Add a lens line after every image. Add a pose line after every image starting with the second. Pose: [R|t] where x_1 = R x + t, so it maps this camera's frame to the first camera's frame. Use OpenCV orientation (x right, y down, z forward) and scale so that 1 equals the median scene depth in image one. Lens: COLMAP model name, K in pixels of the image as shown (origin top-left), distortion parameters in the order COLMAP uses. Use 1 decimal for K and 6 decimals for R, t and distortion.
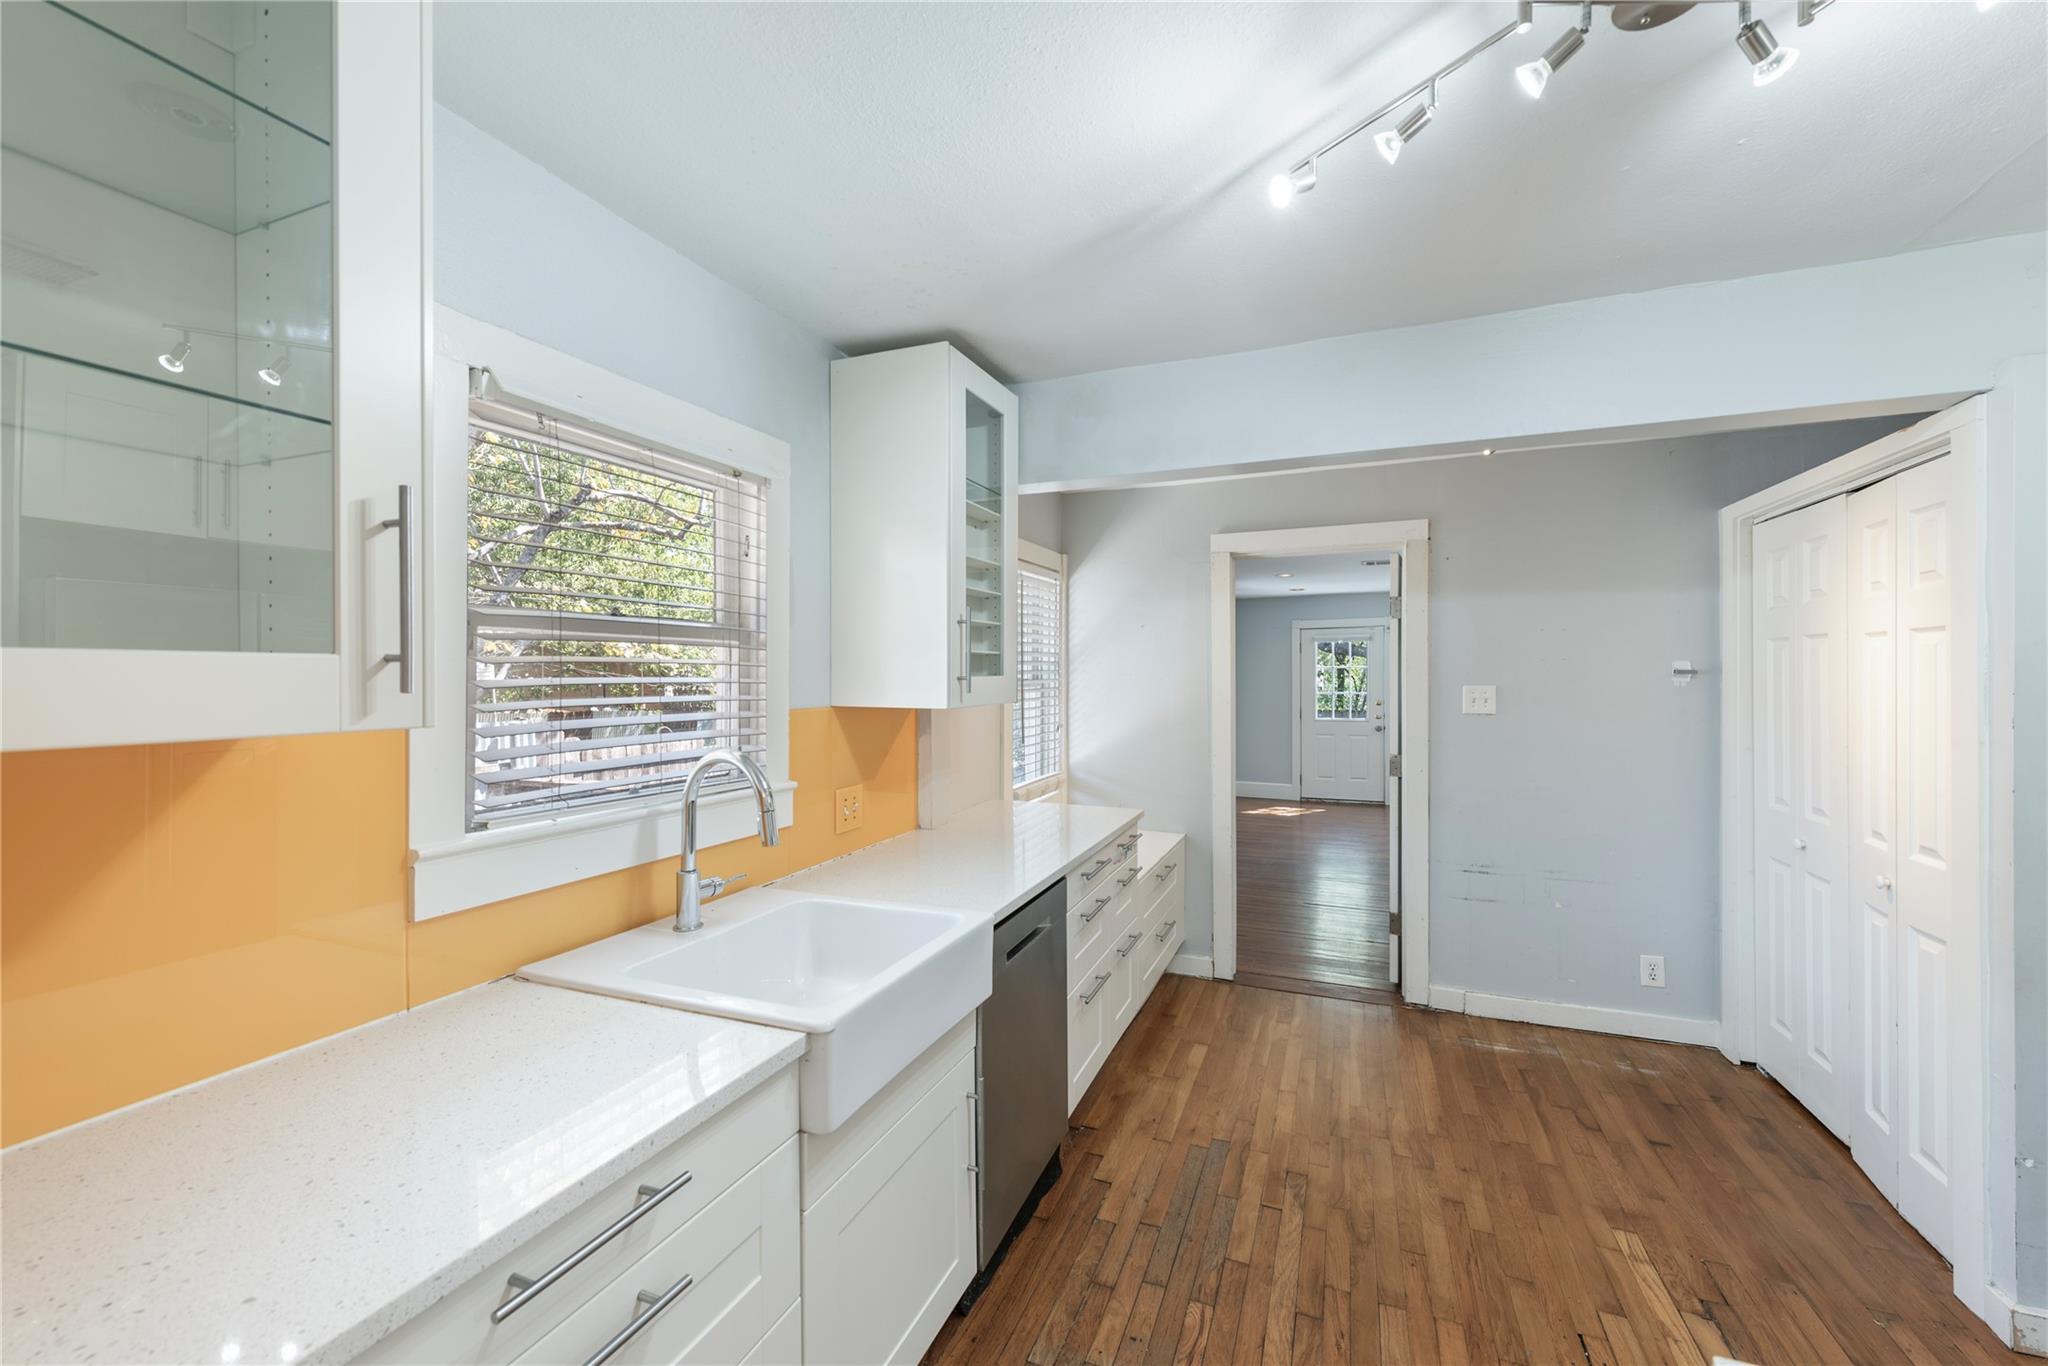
lens RADIAL K [[819.4, 0, 1024.0], [0, 819.4, 683.0], [0, 0, 1]] dist [0.002313, -0.000022]
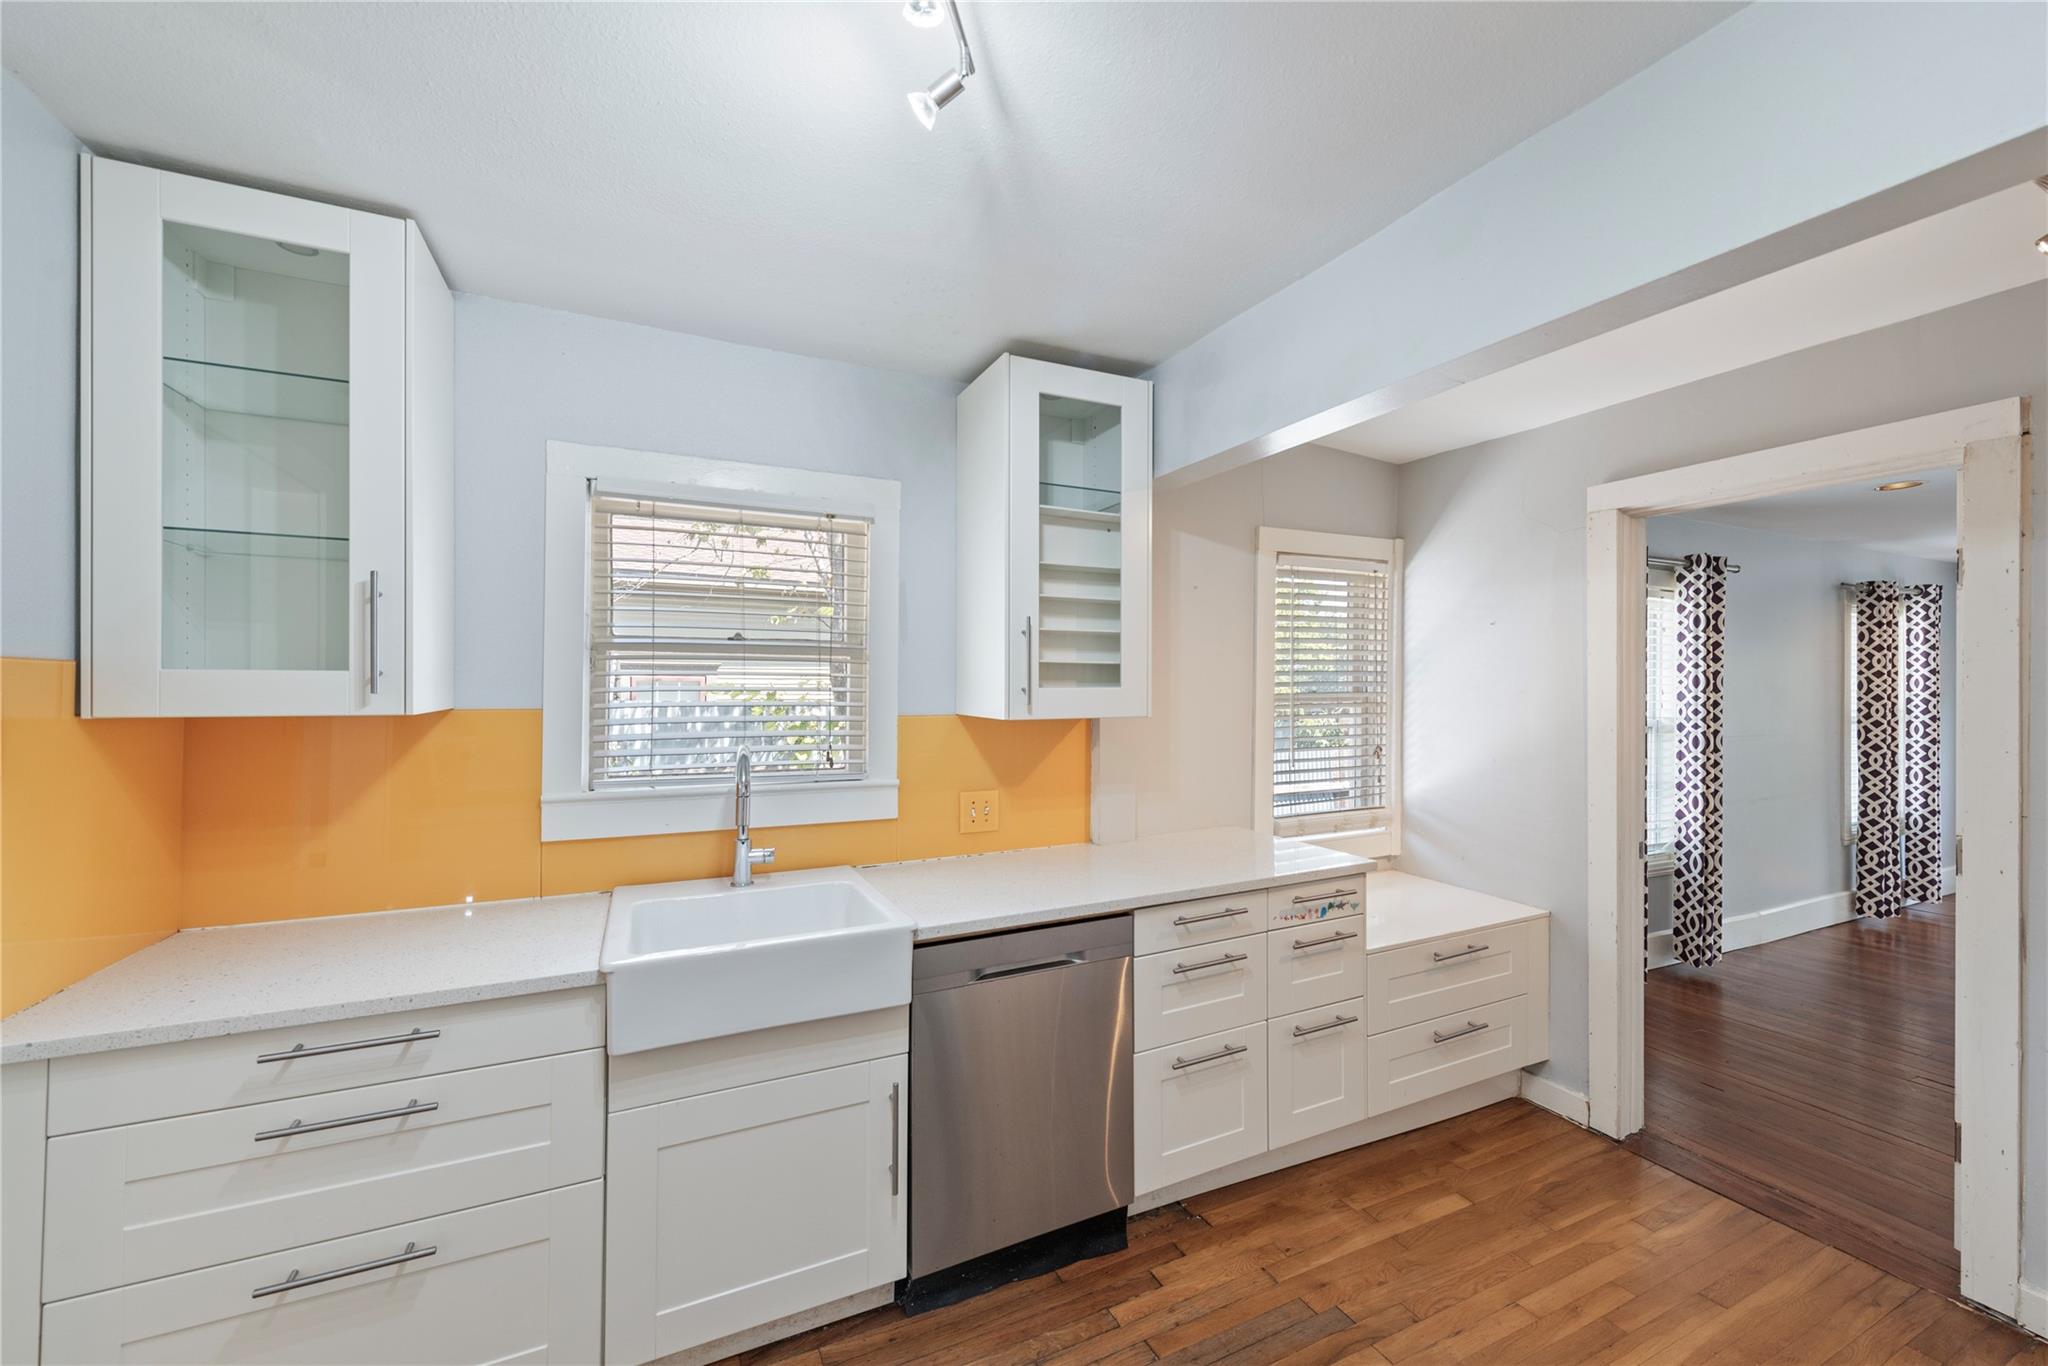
lens RADIAL K [[816.1, 0, 1024.0], [0, 816.1, 683.0], [0, 0, 1]] dist [-0.000585, -0.000846]
pose [[0.735464, 0.002125, -0.677561, 0.477301], [-0.011738, 0.999885, -0.009606, -0.002816], [0.677463, 0.015018, 0.735404, 0.229077]]
